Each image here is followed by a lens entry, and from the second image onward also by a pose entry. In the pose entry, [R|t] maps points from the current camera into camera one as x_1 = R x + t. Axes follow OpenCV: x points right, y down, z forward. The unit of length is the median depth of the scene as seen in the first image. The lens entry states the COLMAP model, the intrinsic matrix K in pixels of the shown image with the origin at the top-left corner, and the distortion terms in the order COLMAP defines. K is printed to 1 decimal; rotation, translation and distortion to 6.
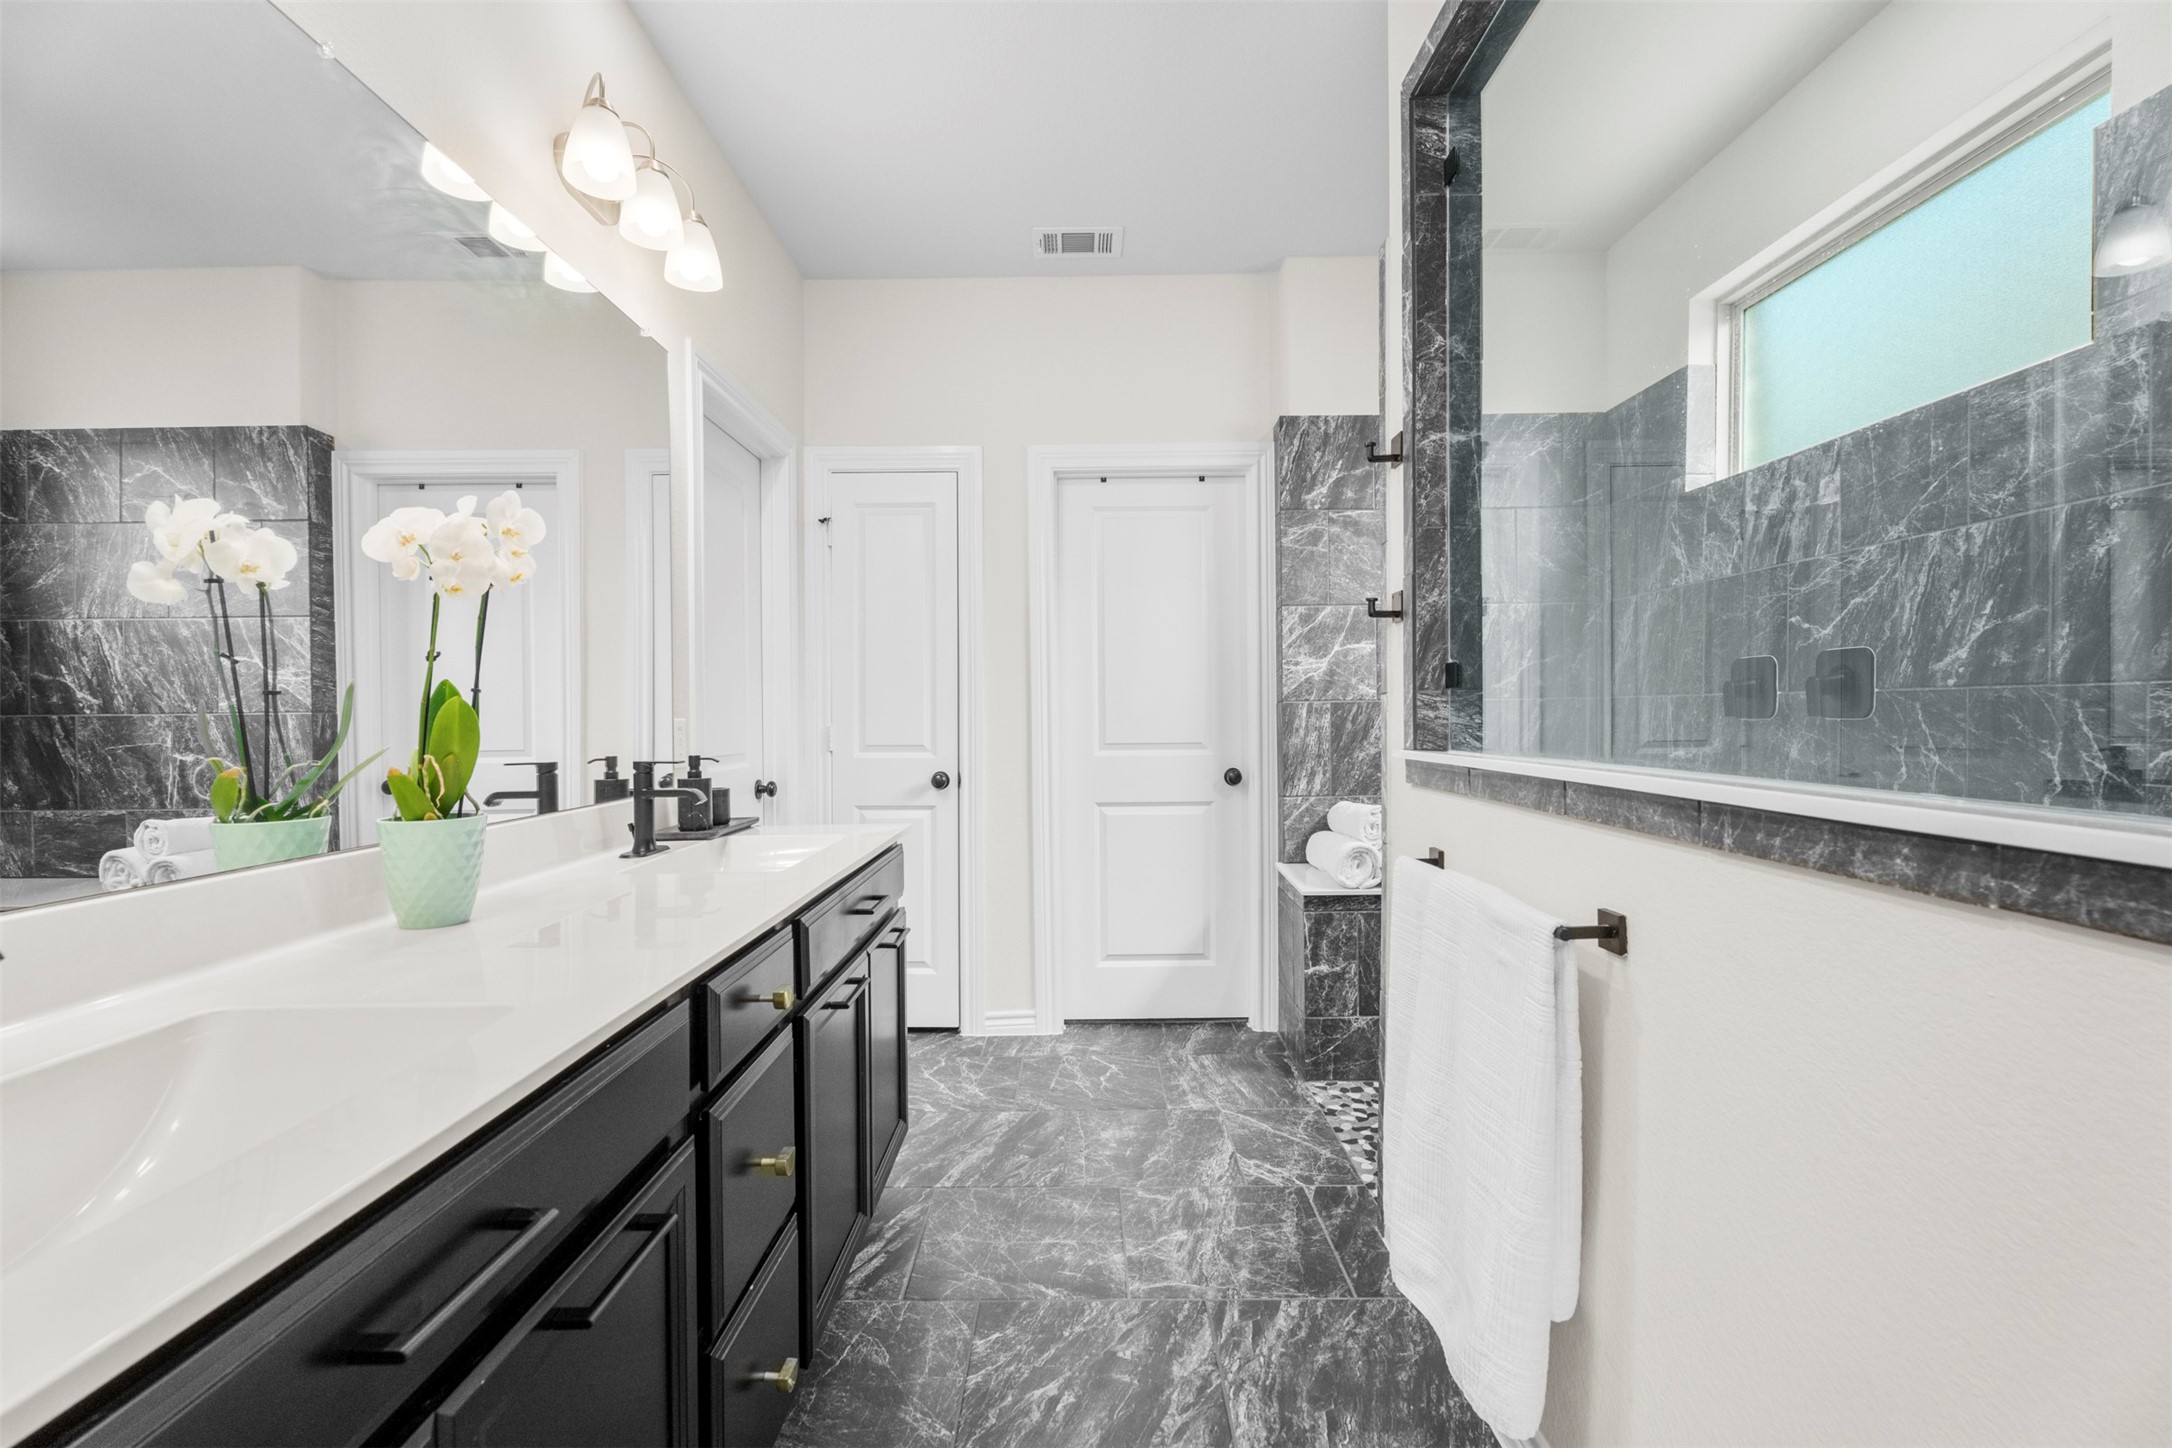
lens RADIAL K [[992.5, 0, 1085.0], [0, 992.5, 726.8], [0, 0, 1]] dist [0.008024, -0.002322]
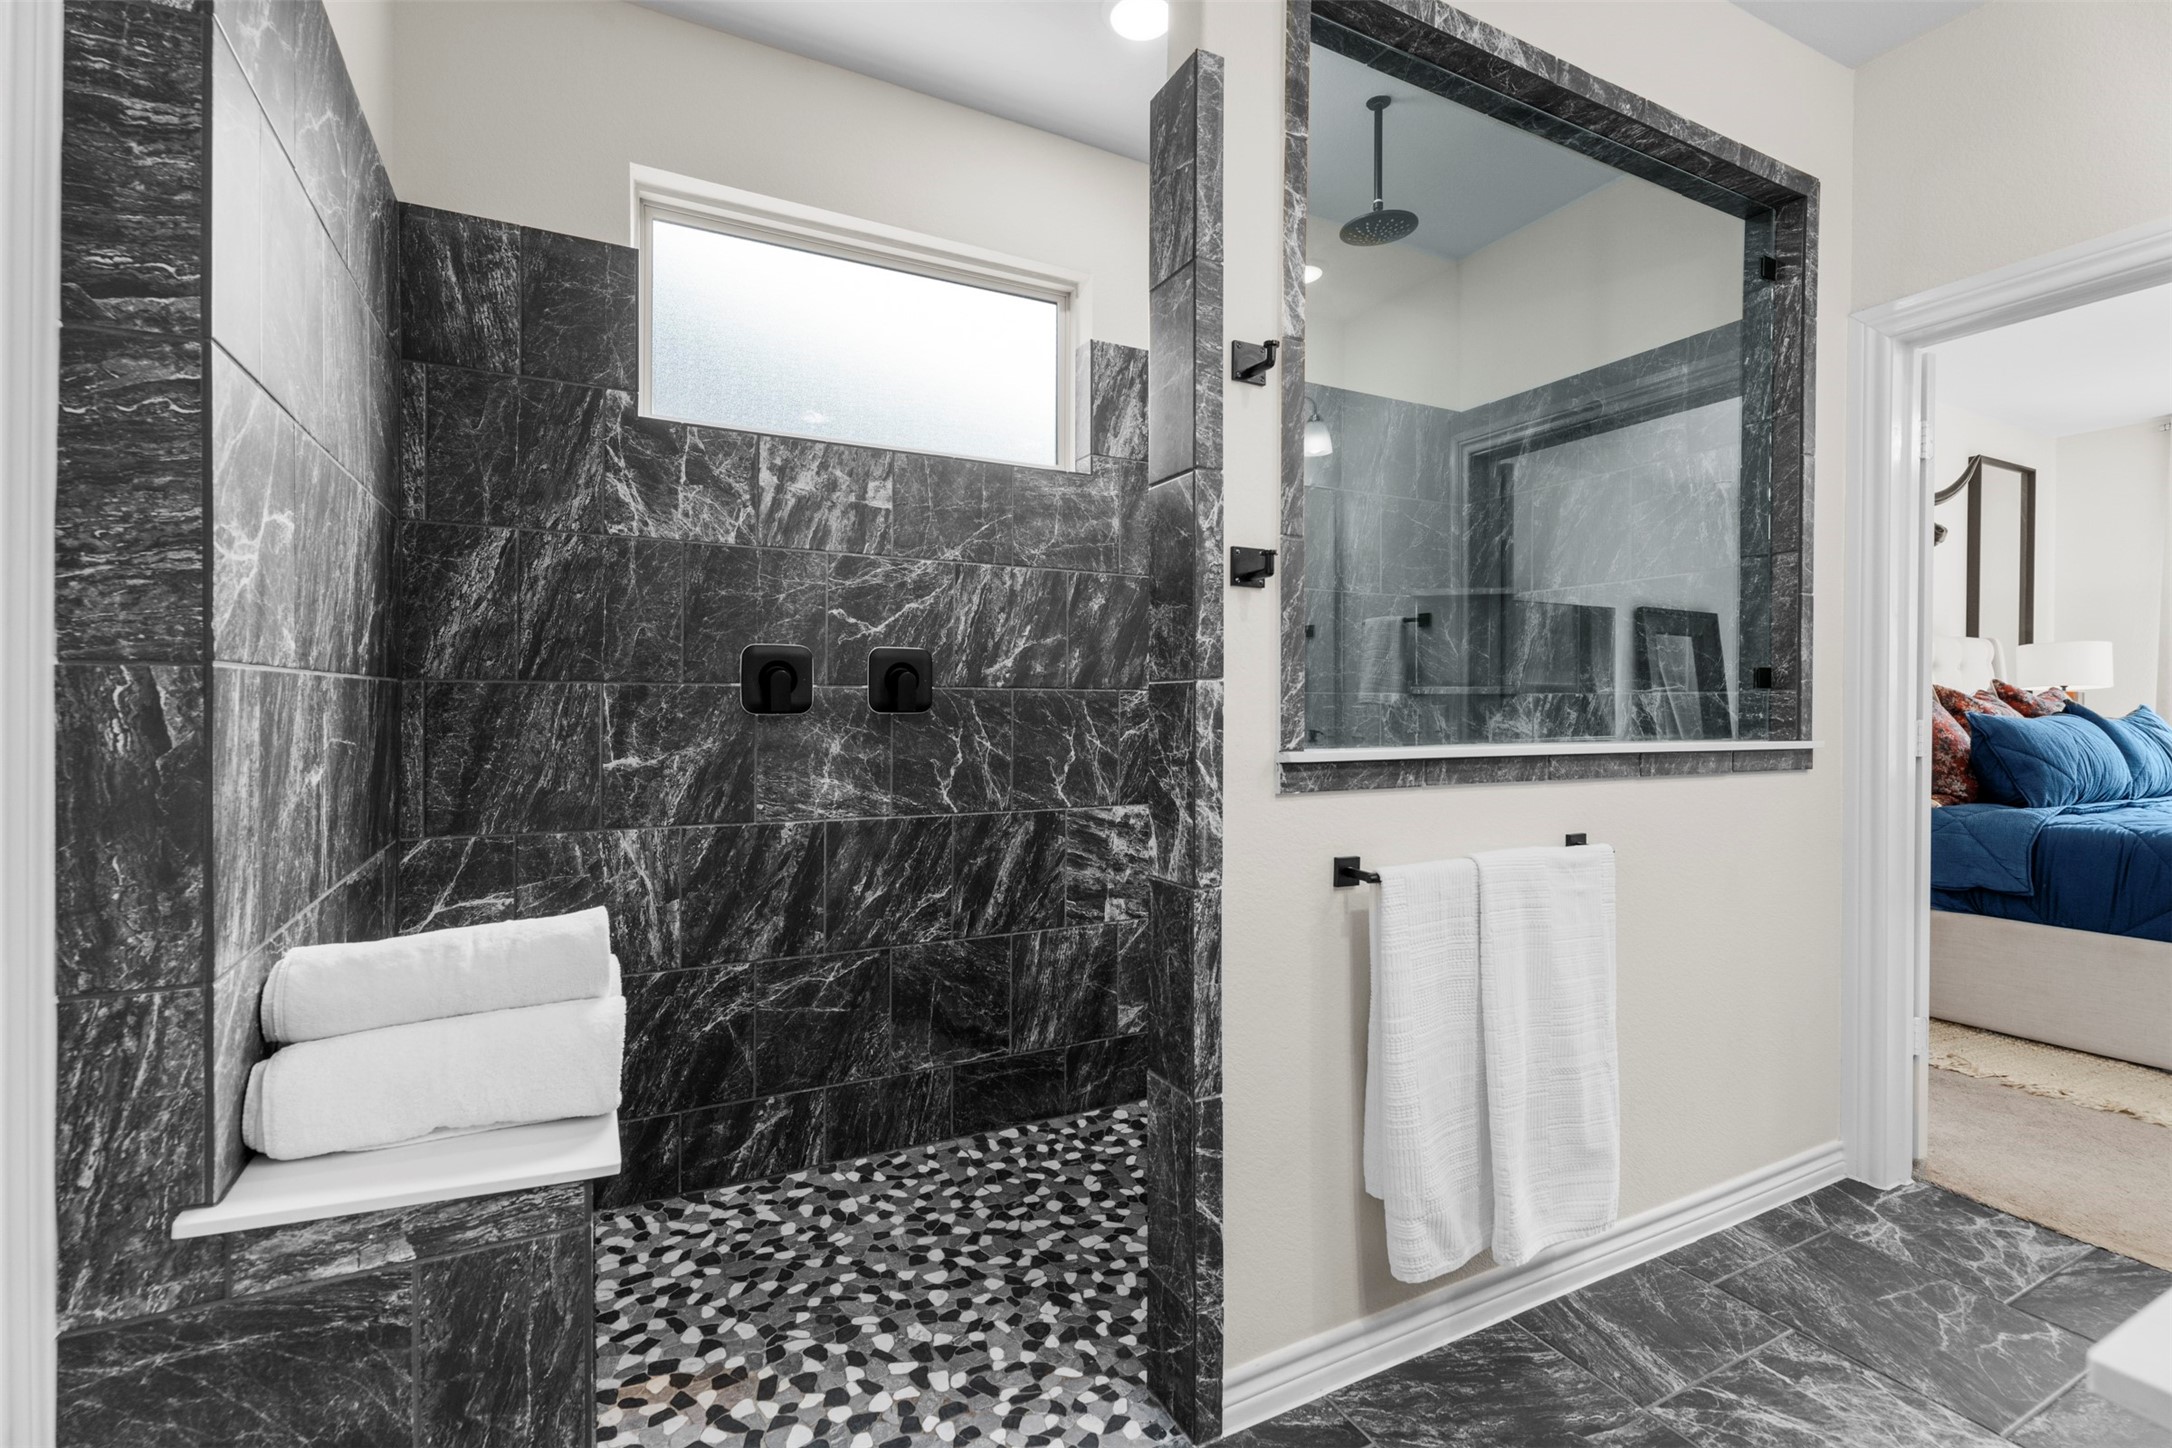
lens RADIAL K [[992.5, 0, 1057.1], [0, 992.5, 710.6], [0, 0, 1]] dist [0.008024, -0.002322]
pose [[-0.459147, 0.000223, 0.888360, -0.265469], [0.011316, 0.999920, 0.005598, -0.014499], [-0.888288, 0.012623, -0.459113, 1.315232]]
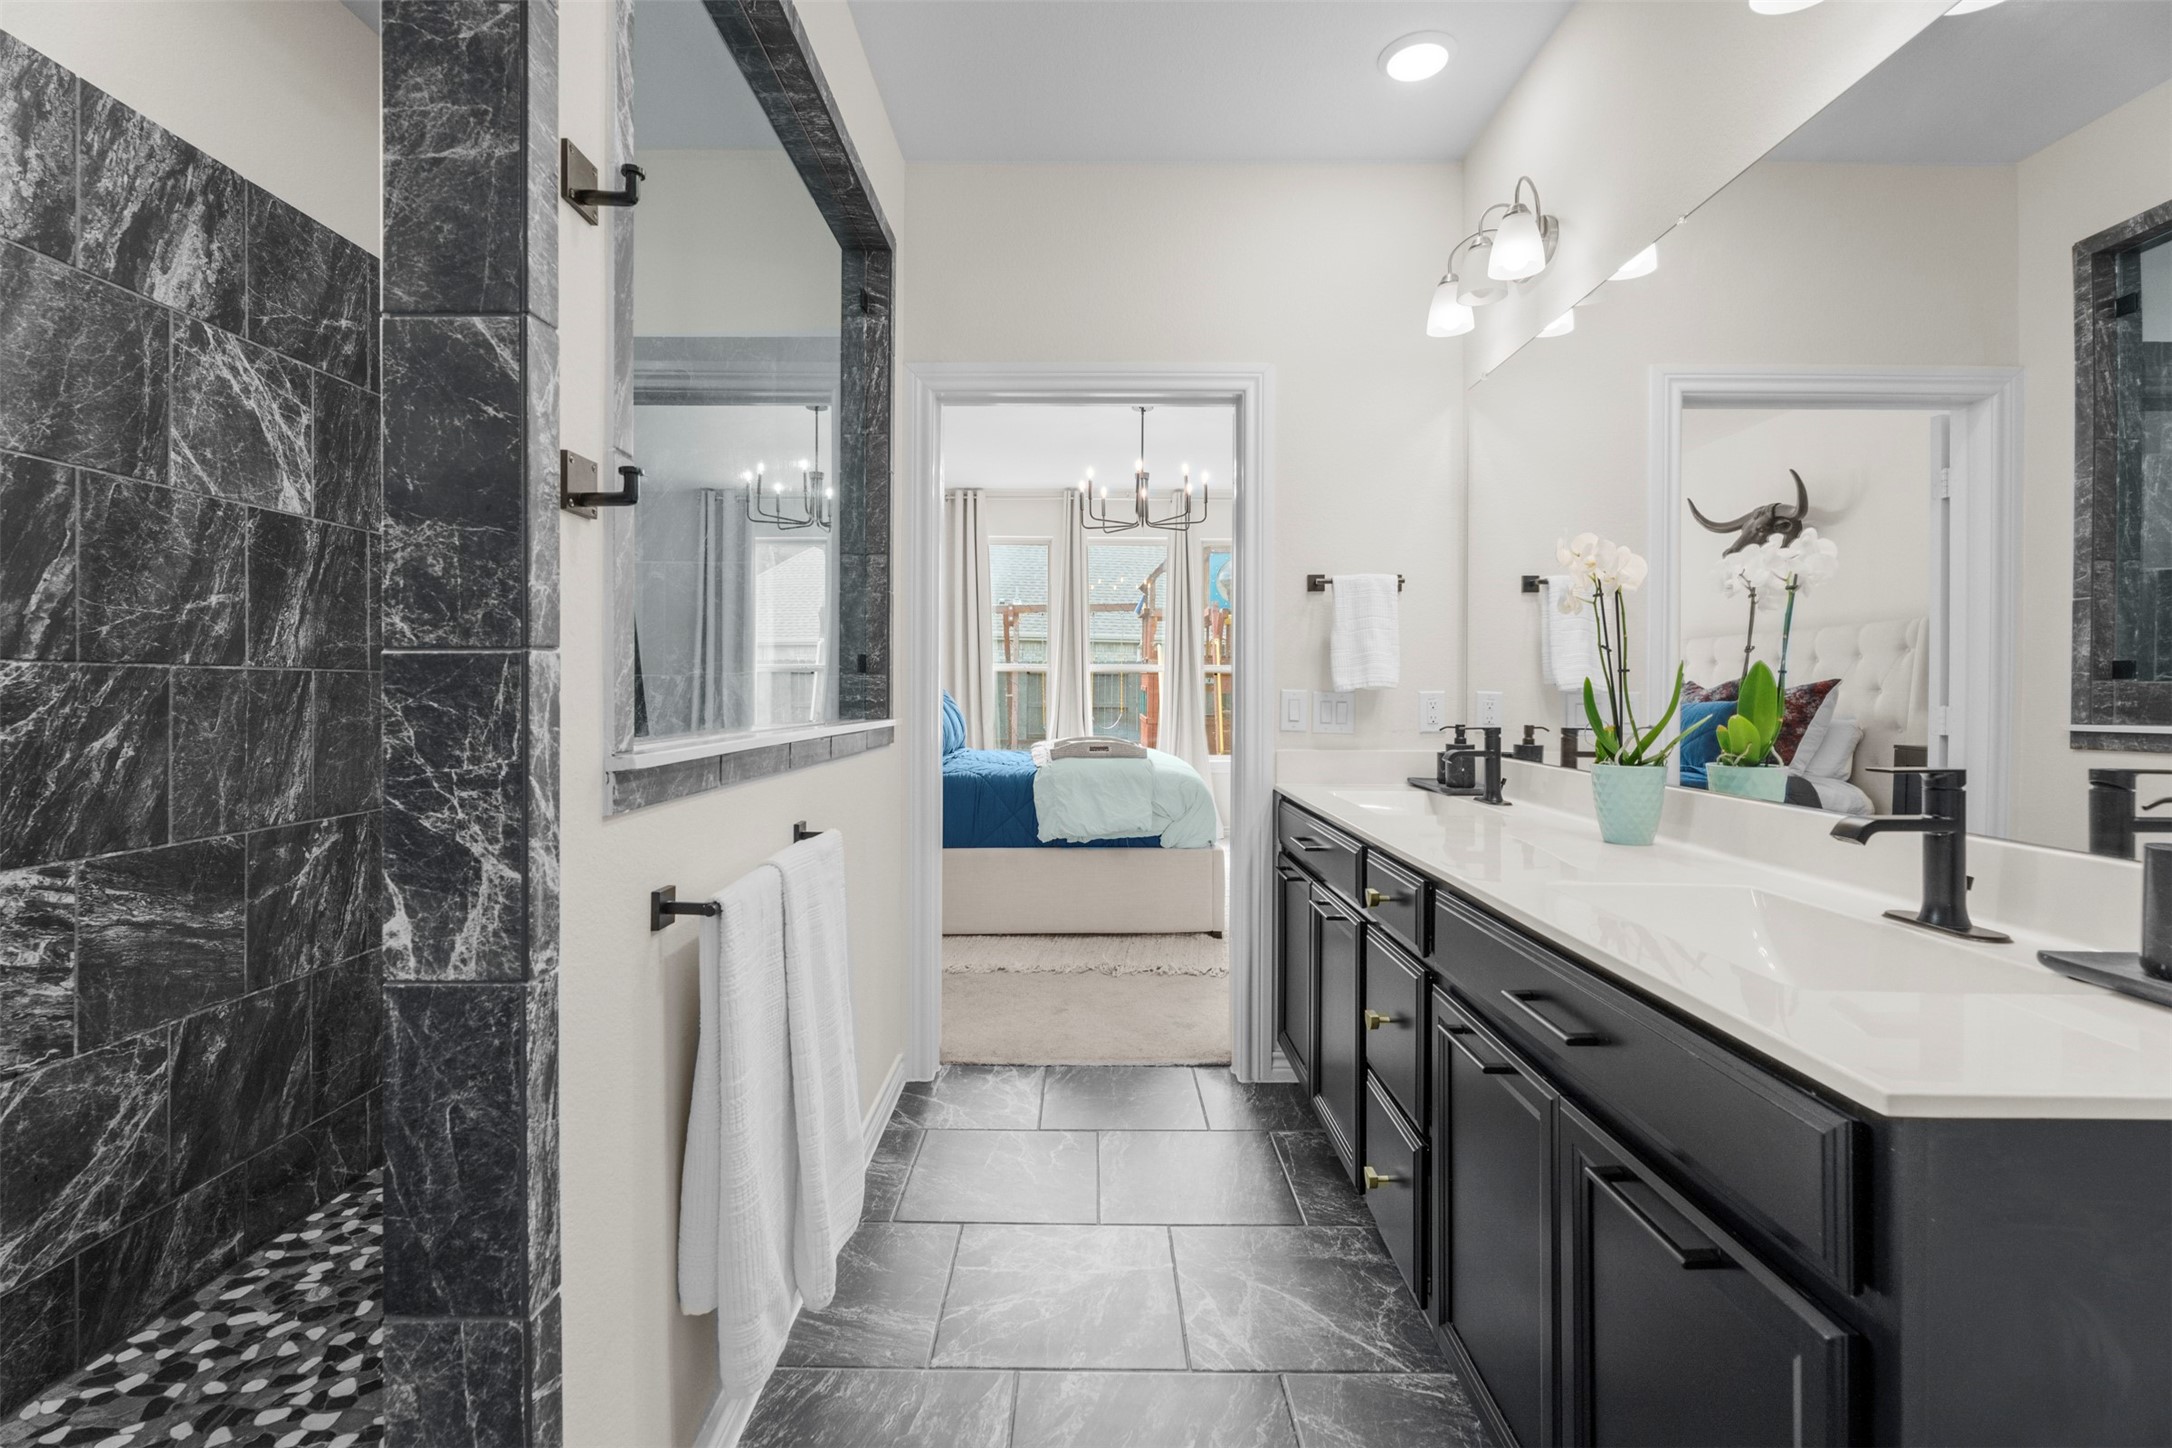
lens RADIAL K [[992.5, 0, 1104.8], [0, 992.5, 689.0], [0, 0, 1]] dist [0.008024, -0.002322]
pose [[-0.999812, 0.005039, -0.018718, 0.042729], [0.004806, 0.999911, 0.012480, -0.017676], [0.018779, 0.012387, -0.999747, 1.350876]]
